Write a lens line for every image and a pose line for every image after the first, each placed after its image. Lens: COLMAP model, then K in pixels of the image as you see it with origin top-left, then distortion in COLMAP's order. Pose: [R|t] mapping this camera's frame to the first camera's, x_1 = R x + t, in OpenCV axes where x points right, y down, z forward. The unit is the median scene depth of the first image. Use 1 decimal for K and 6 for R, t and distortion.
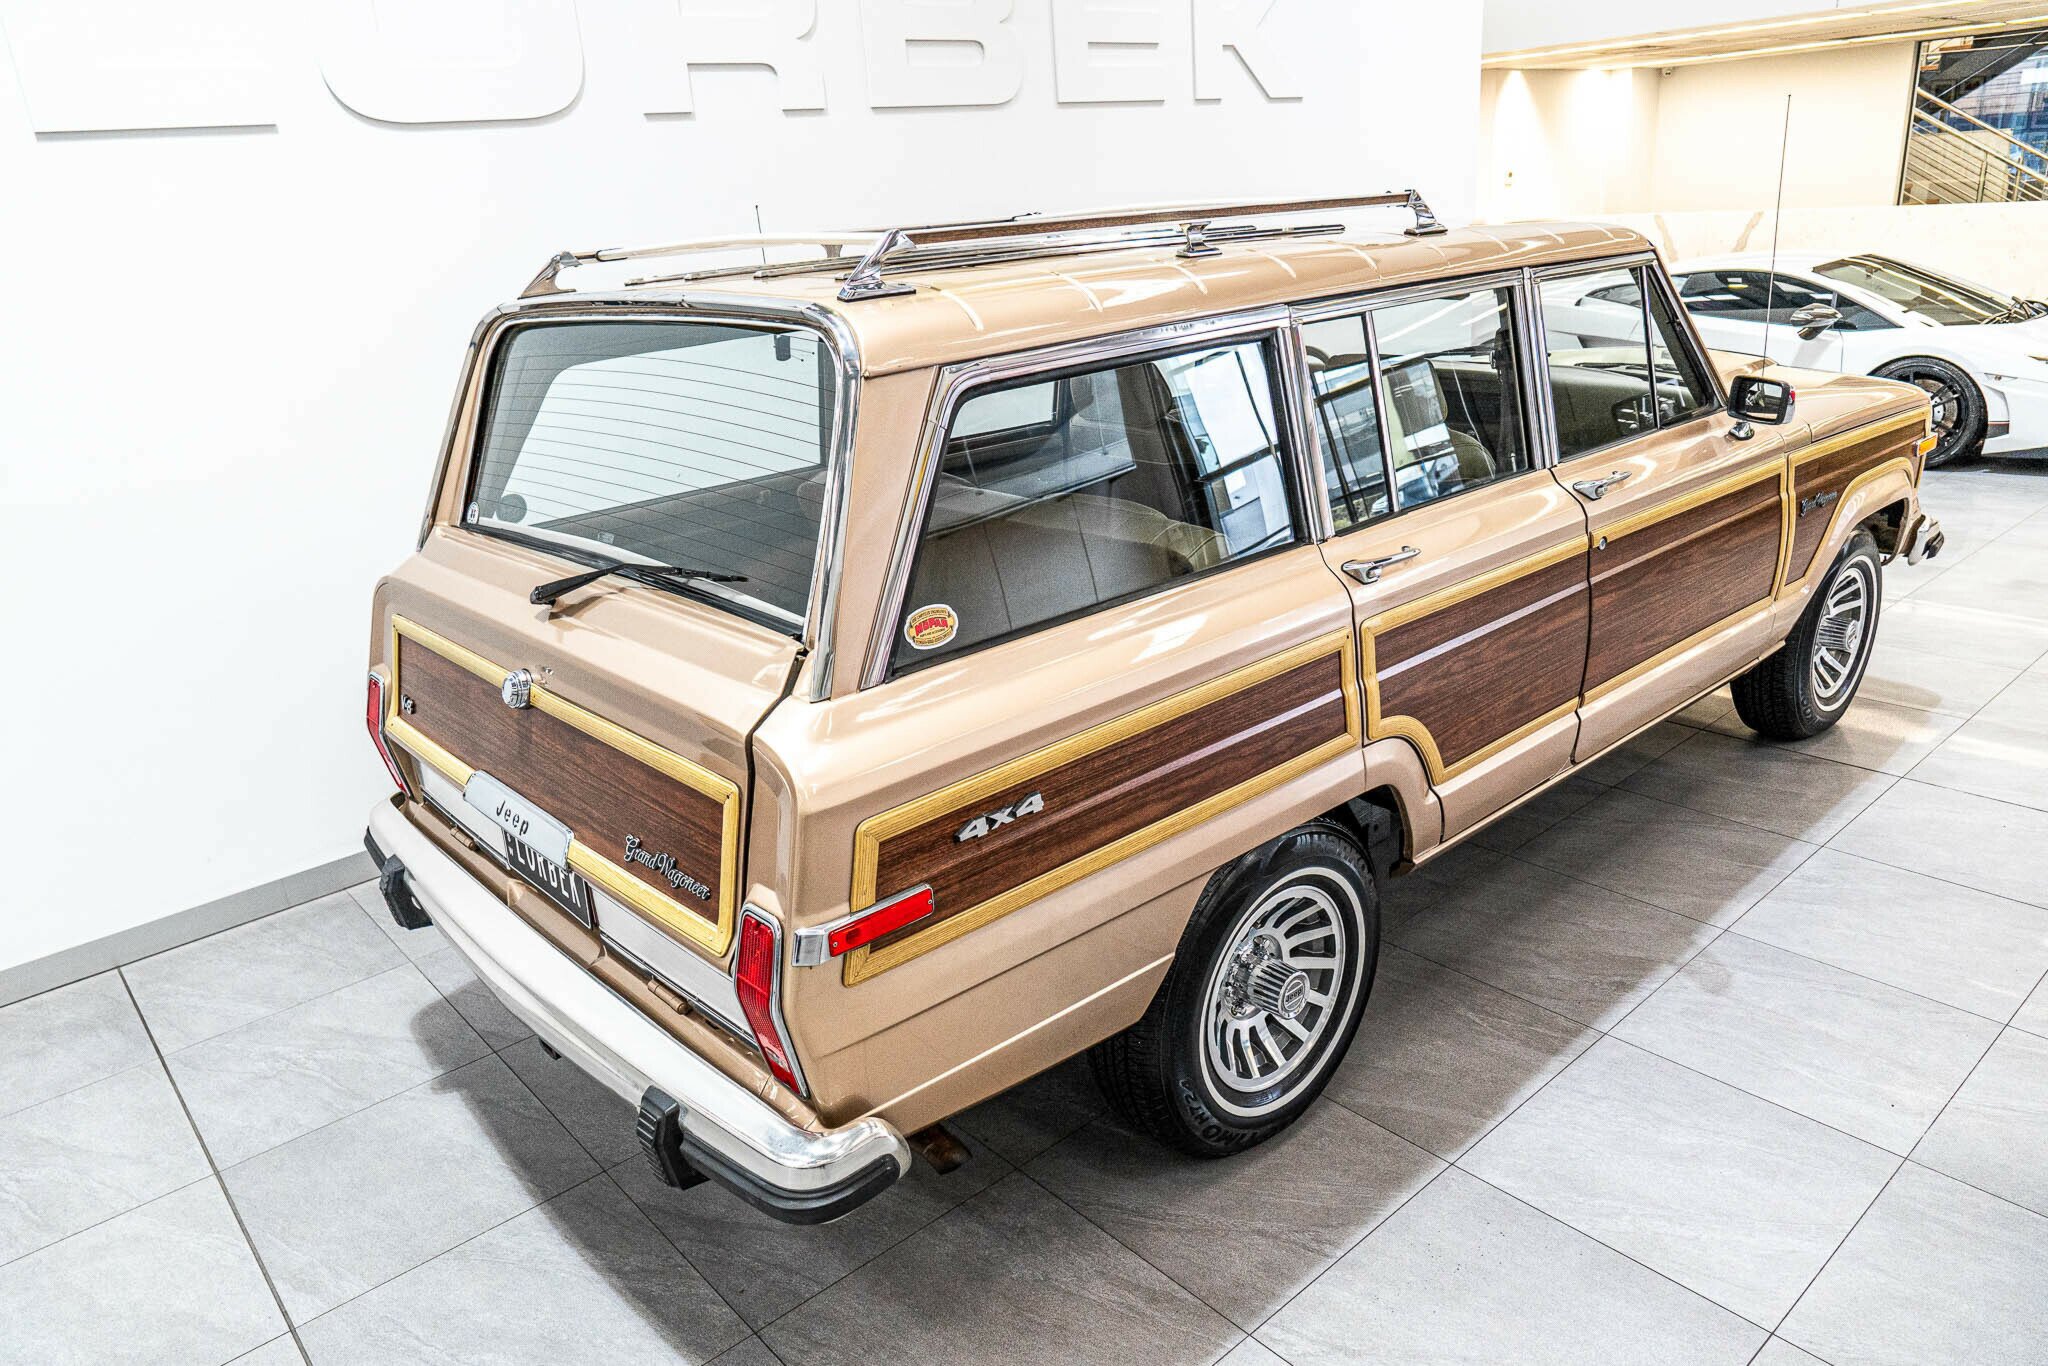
lens RADIAL K [[1372.6, 0, 1024.0], [0, 1372.6, 683.0], [0, 0, 1]] dist [-0.021523, 0.002135]
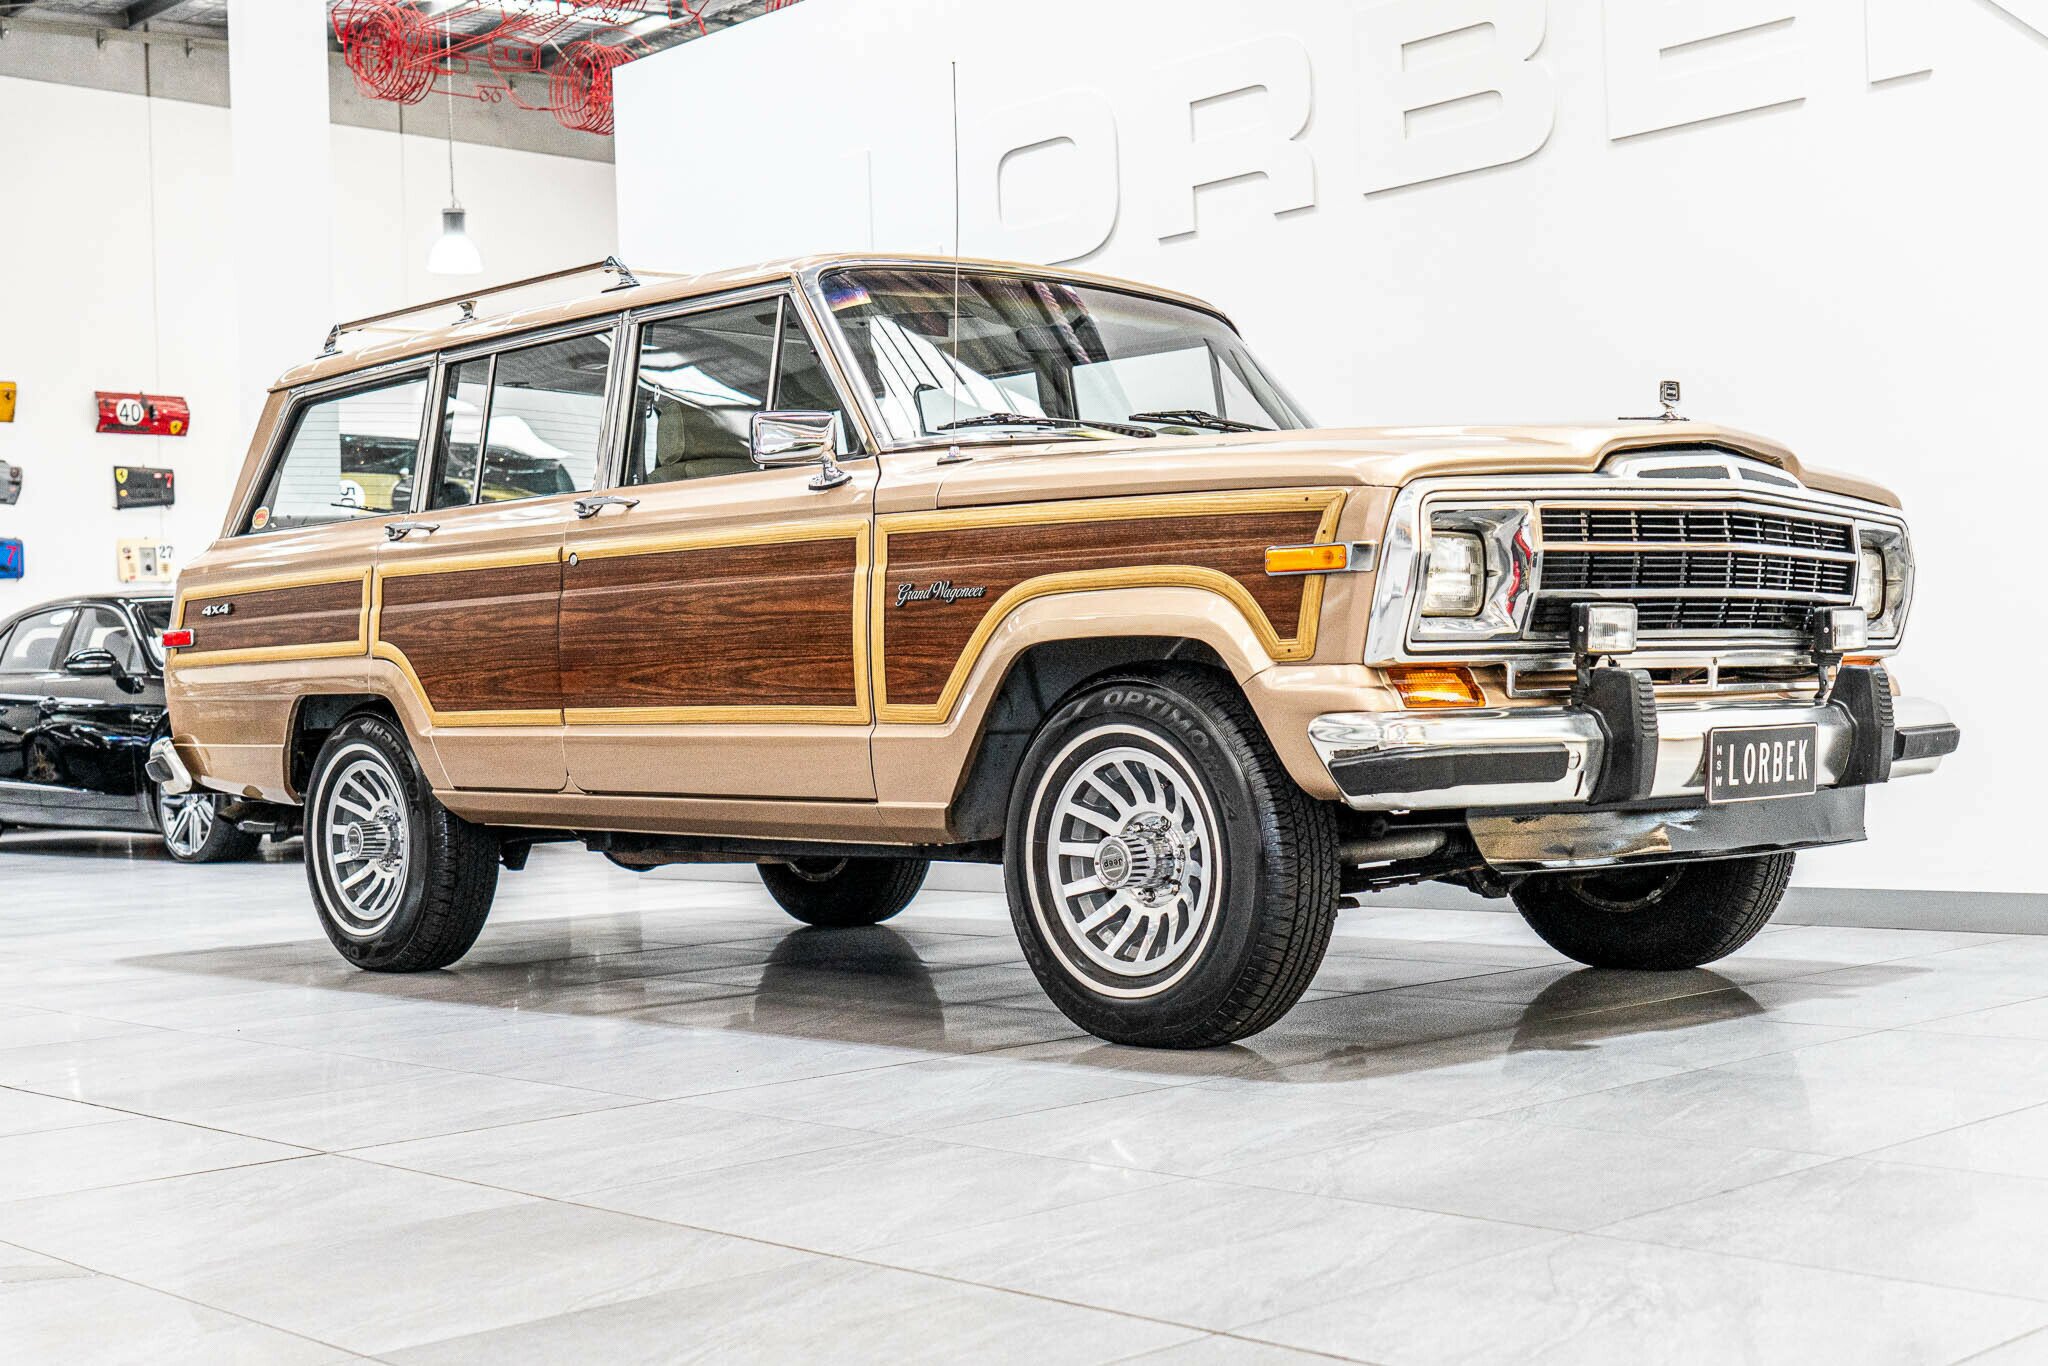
lens RADIAL K [[2623.8, 0, 1024.0], [0, 2623.8, 683.0], [0, 0, 1]] dist [0.009700, -0.012277]
pose [[0.039217, 0.052894, -0.997830, 2.666491], [-0.309205, 0.950227, 0.038218, -0.214130], [0.950187, 0.307035, 0.053620, 1.376012]]
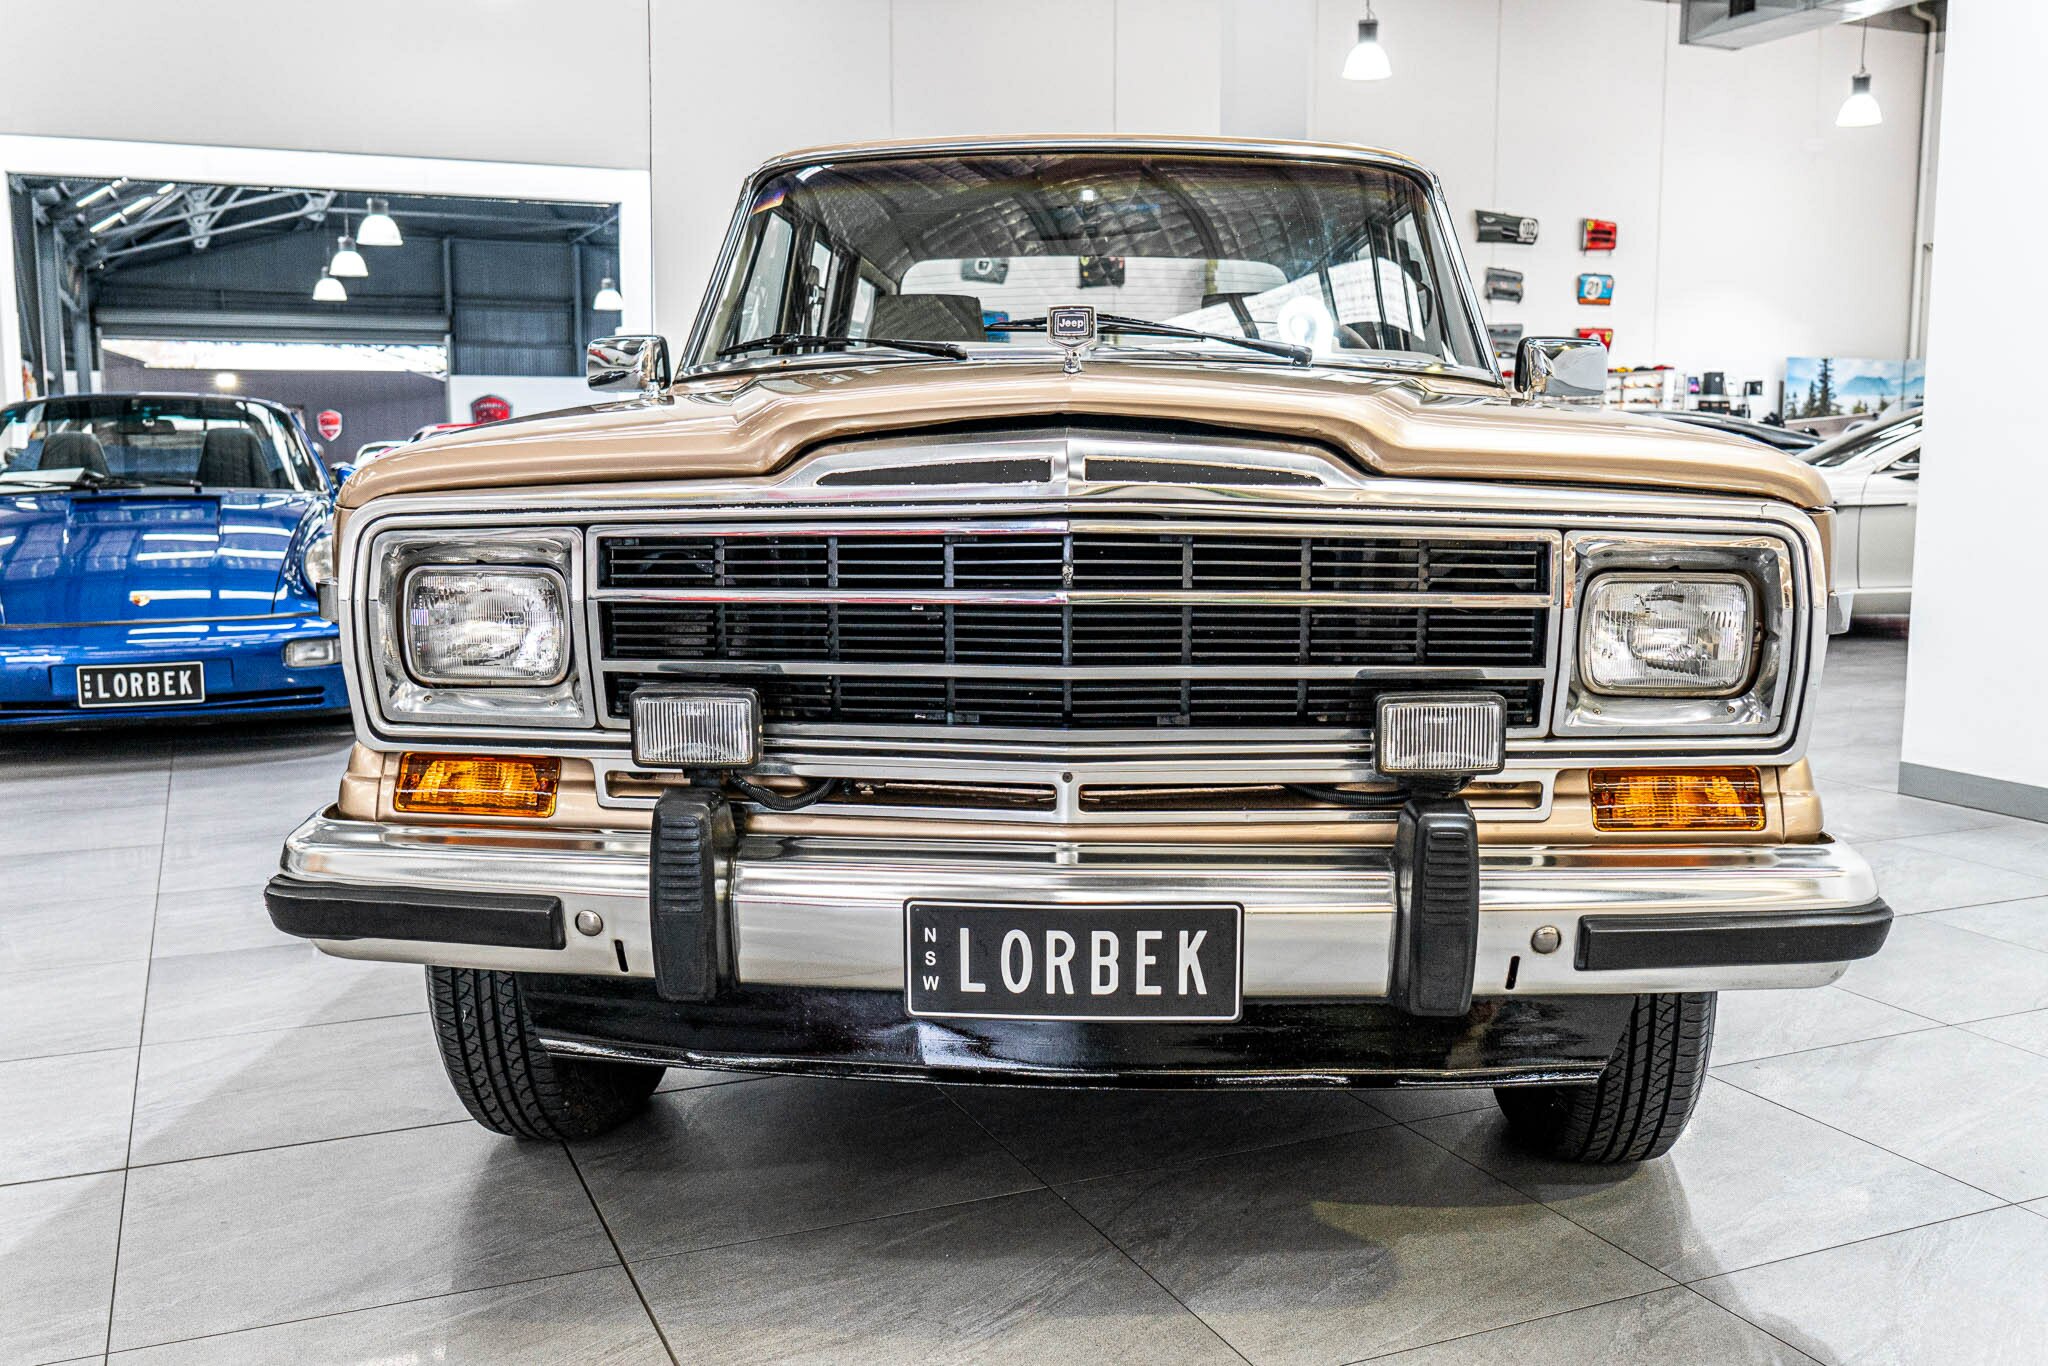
lens RADIAL K [[1827.2, 0, 1024.0], [0, 1827.2, 683.0], [0, 0, 1]] dist [-0.005812, -0.007959]
pose [[-0.696254, 0.151907, -0.701538, 1.445969], [-0.201419, 0.896735, 0.394076, -0.635162], [0.688957, 0.415680, -0.593758, 2.334013]]
